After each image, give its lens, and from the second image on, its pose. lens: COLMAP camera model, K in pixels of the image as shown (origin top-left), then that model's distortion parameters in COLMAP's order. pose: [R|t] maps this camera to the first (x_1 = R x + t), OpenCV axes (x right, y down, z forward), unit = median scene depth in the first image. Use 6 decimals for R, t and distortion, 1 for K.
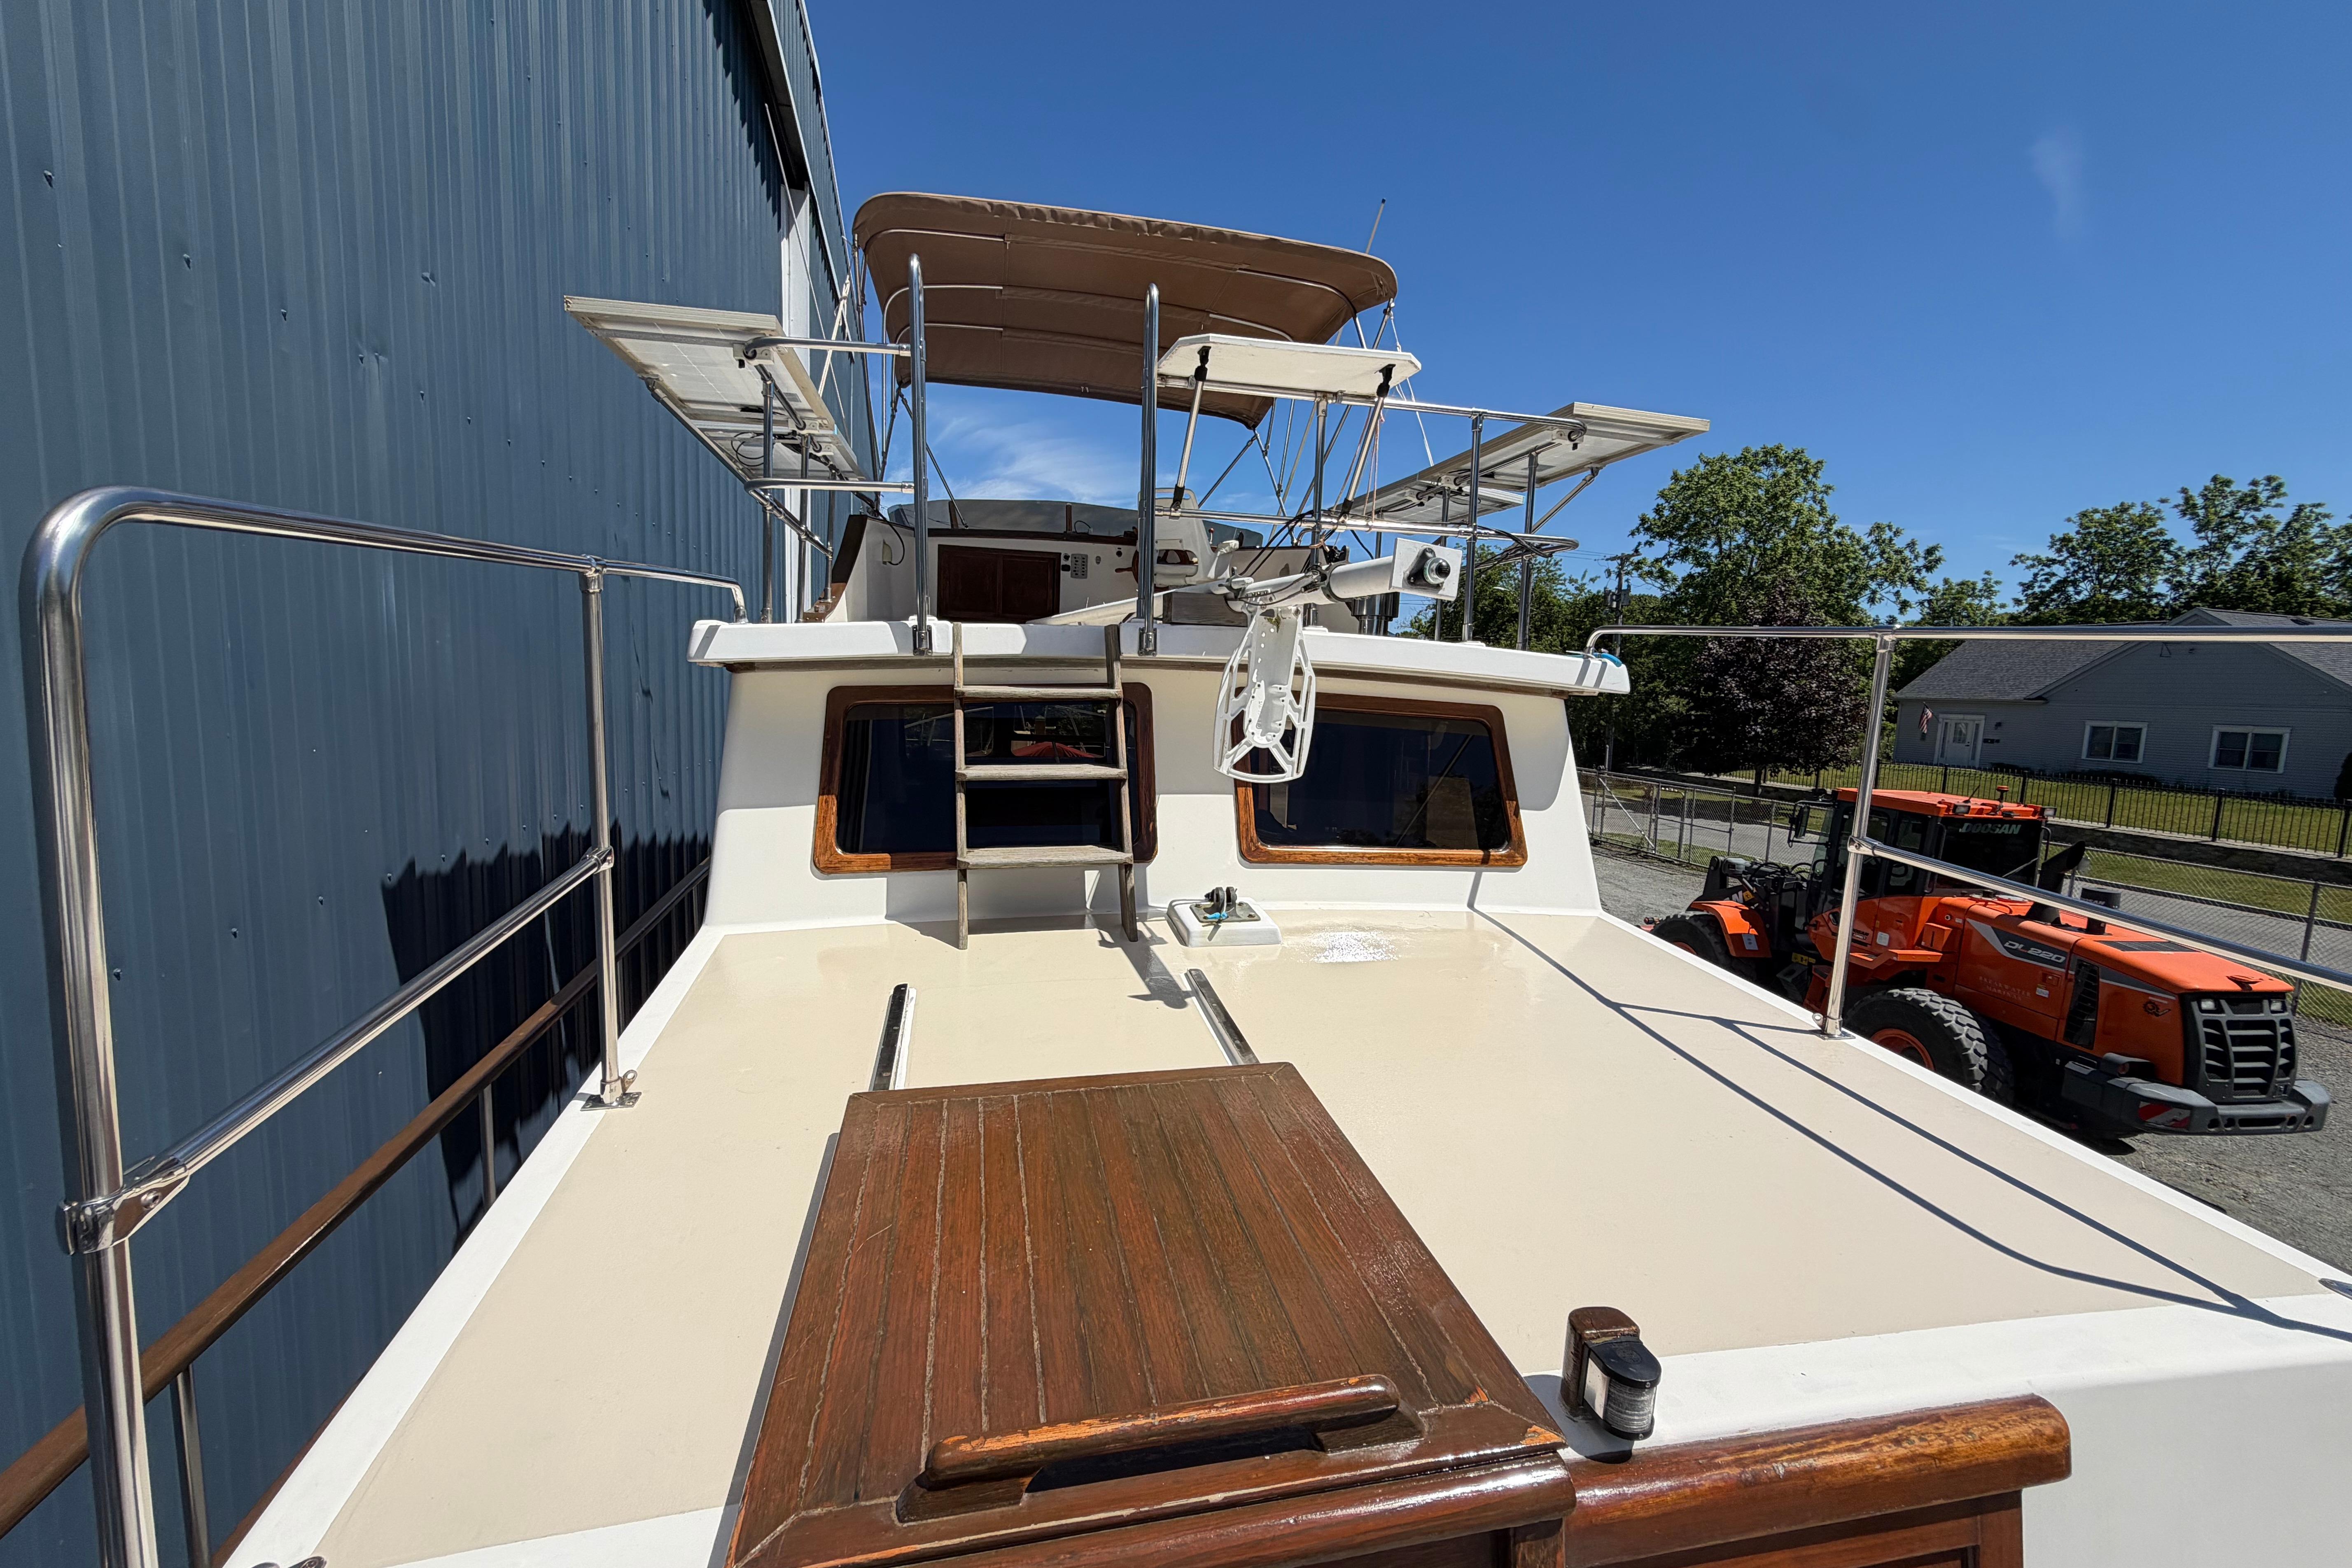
lens RADIAL K [[940.1, 0, 1173.5], [0, 940.1, 791.3], [0, 0, 1]] dist [-0.000403, 0.000249]
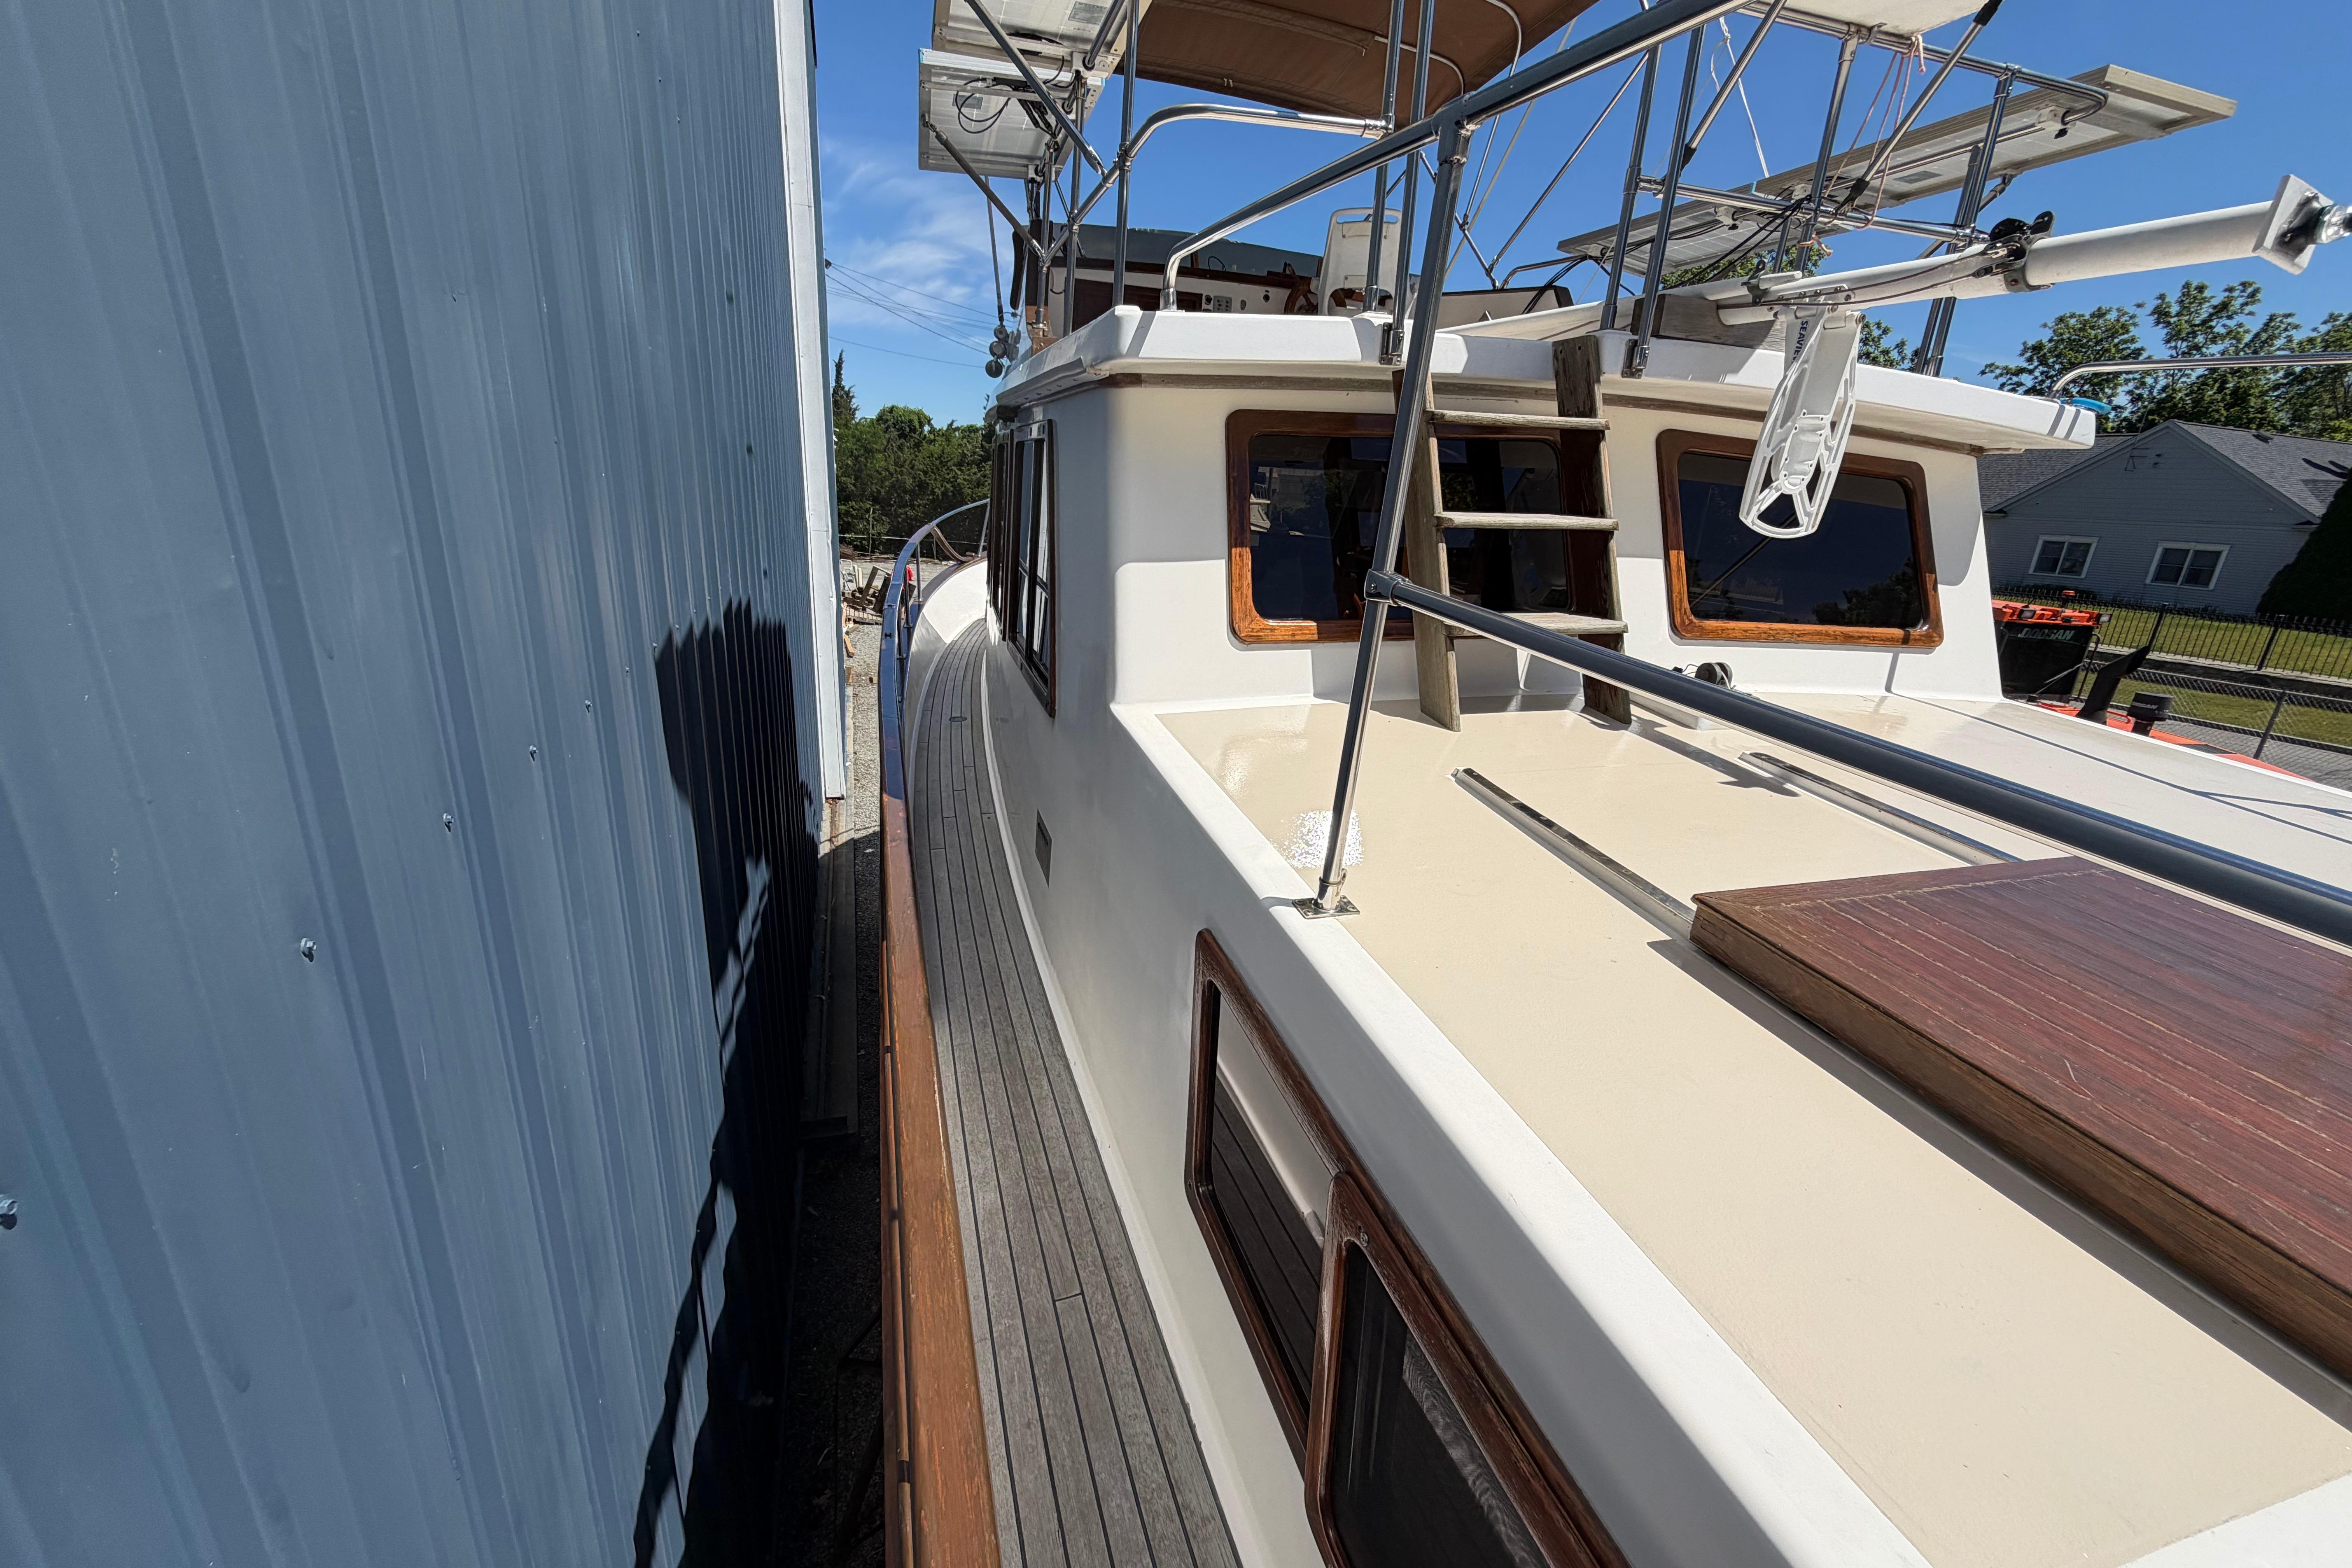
lens RADIAL K [[940.1, 0, 1173.5], [0, 940.1, 791.3], [0, 0, 1]] dist [-0.000403, 0.000249]
pose [[0.997698, -0.002208, 0.067781, -0.133108], [-0.011447, 0.979646, 0.200404, 0.013414], [-0.066844, -0.200719, 0.977366, 0.044129]]
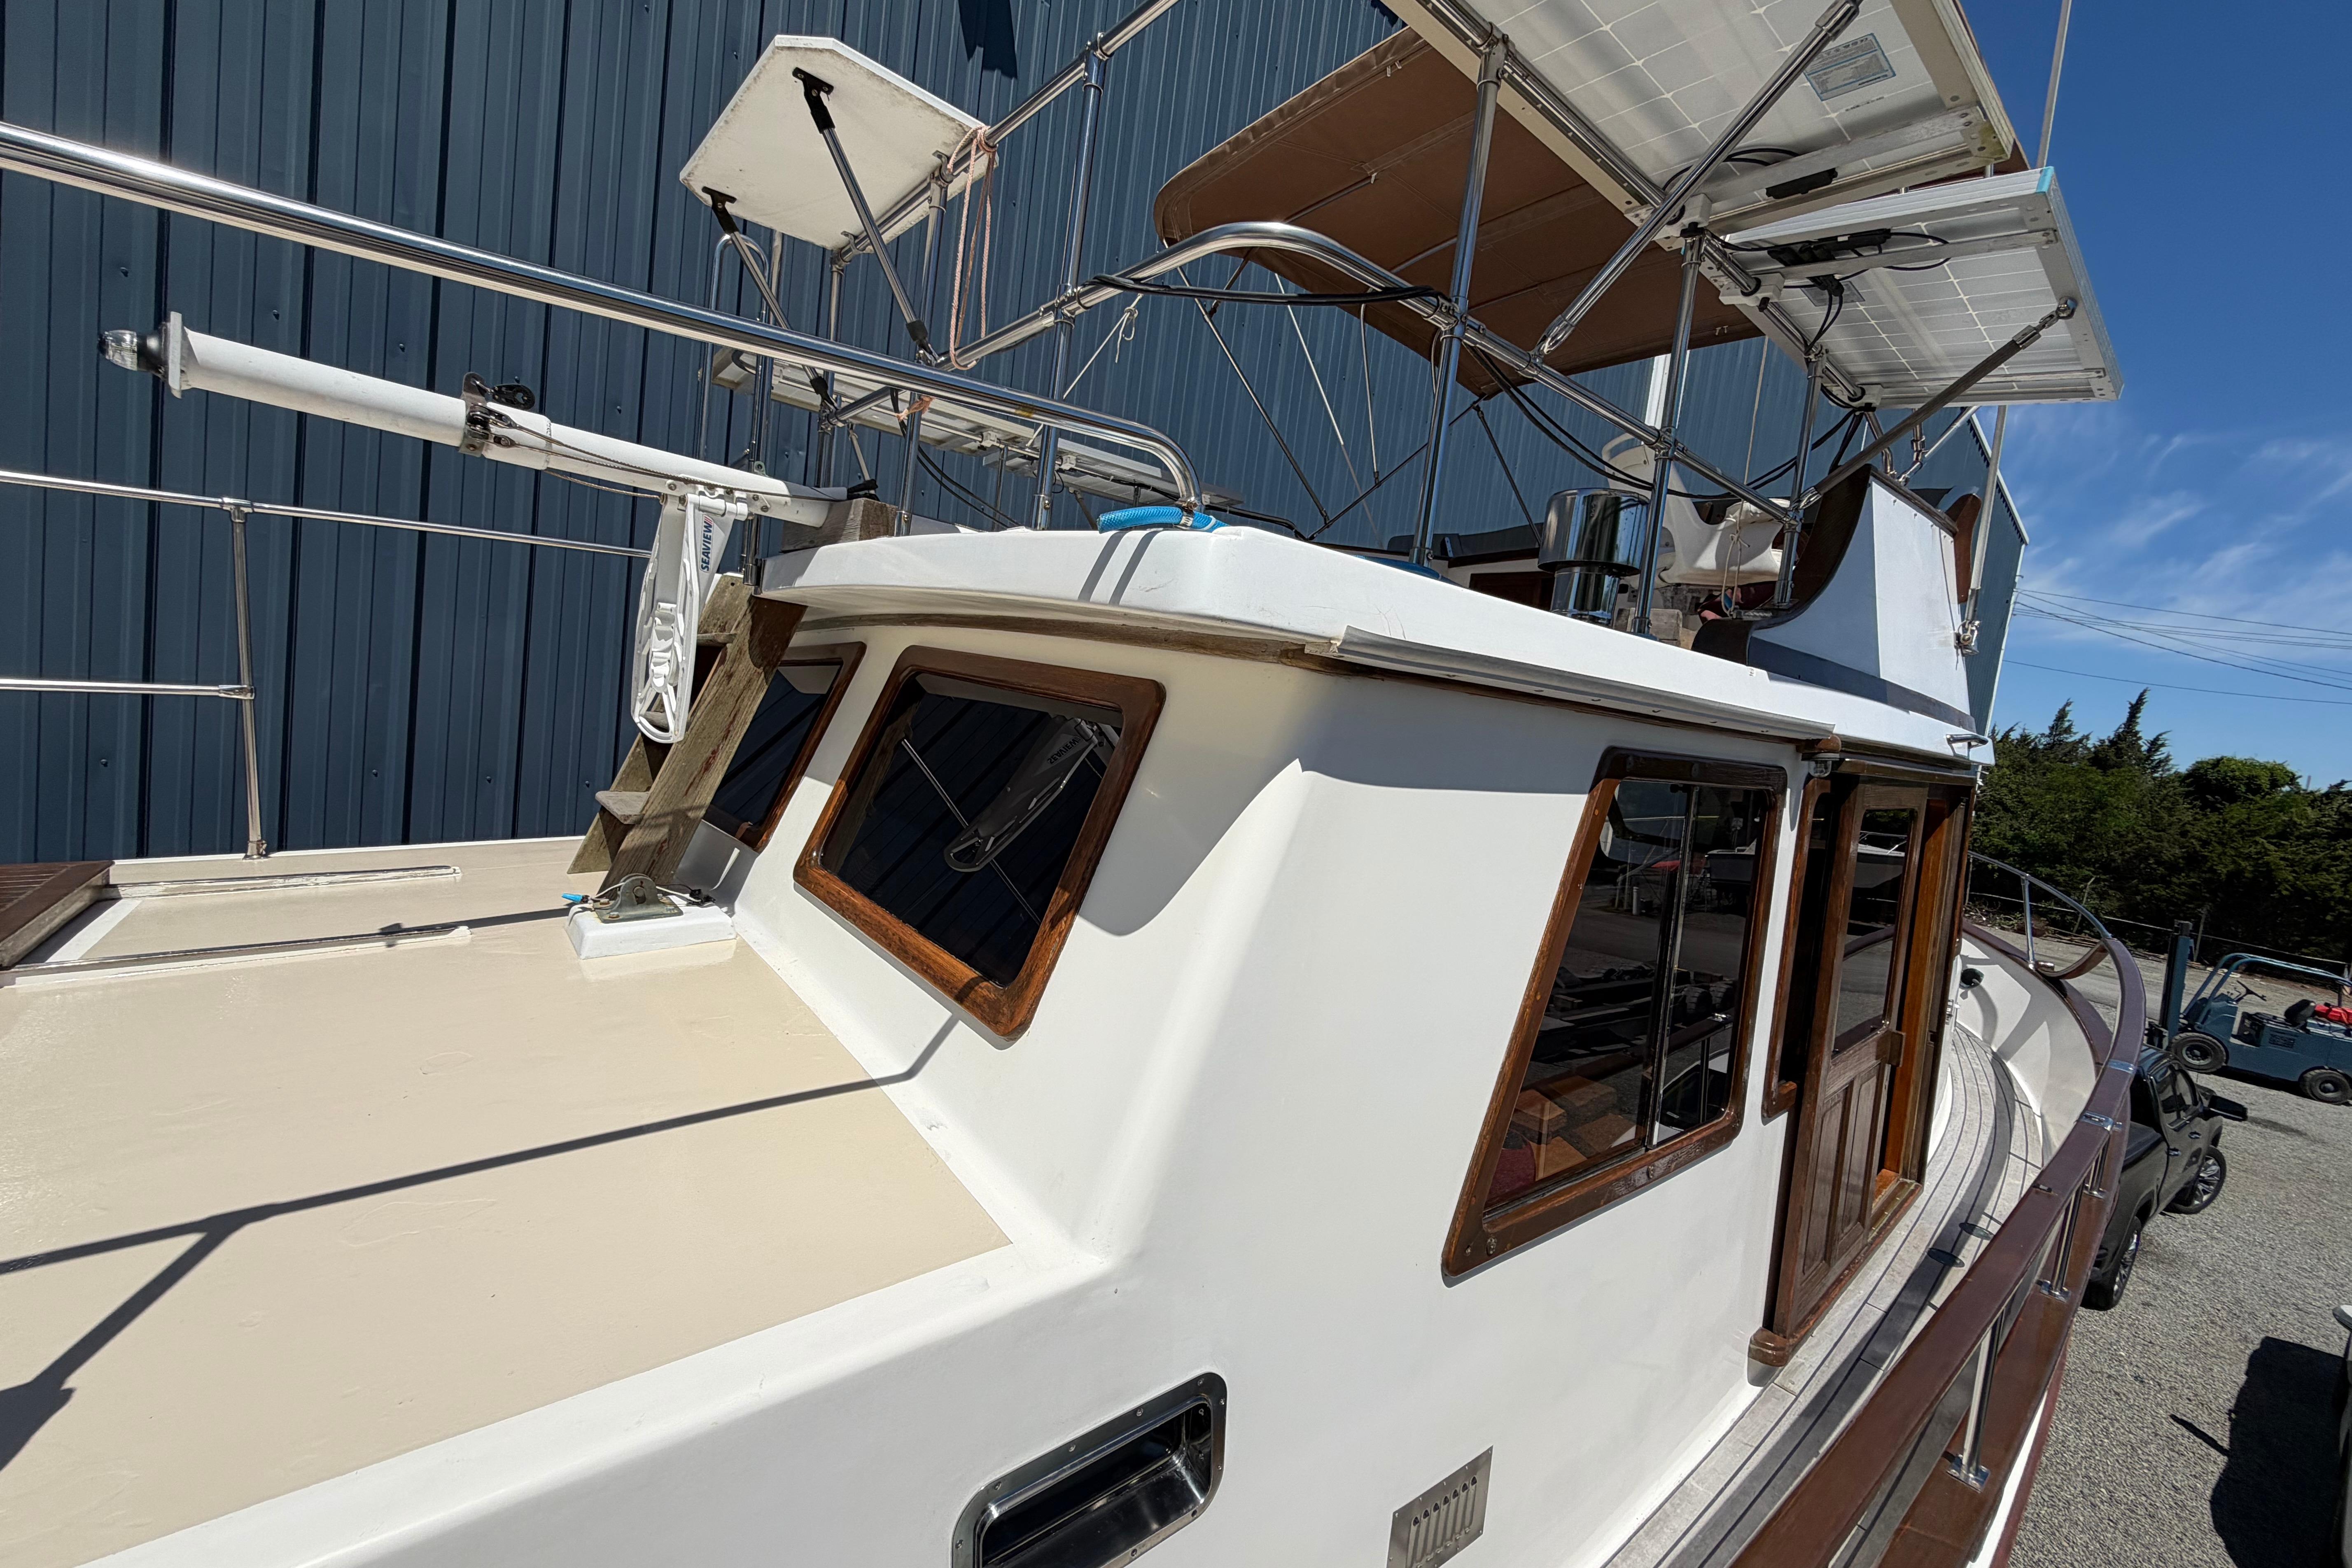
lens RADIAL K [[940.1, 0, 1173.5], [0, 940.1, 791.3], [0, 0, 1]] dist [-0.000403, 0.000249]
pose [[0.438398, 0.094335, -0.893817, 0.242084], [-0.206384, 0.978469, 0.002042, -0.014270], [0.874764, 0.183574, 0.448428, 0.270498]]
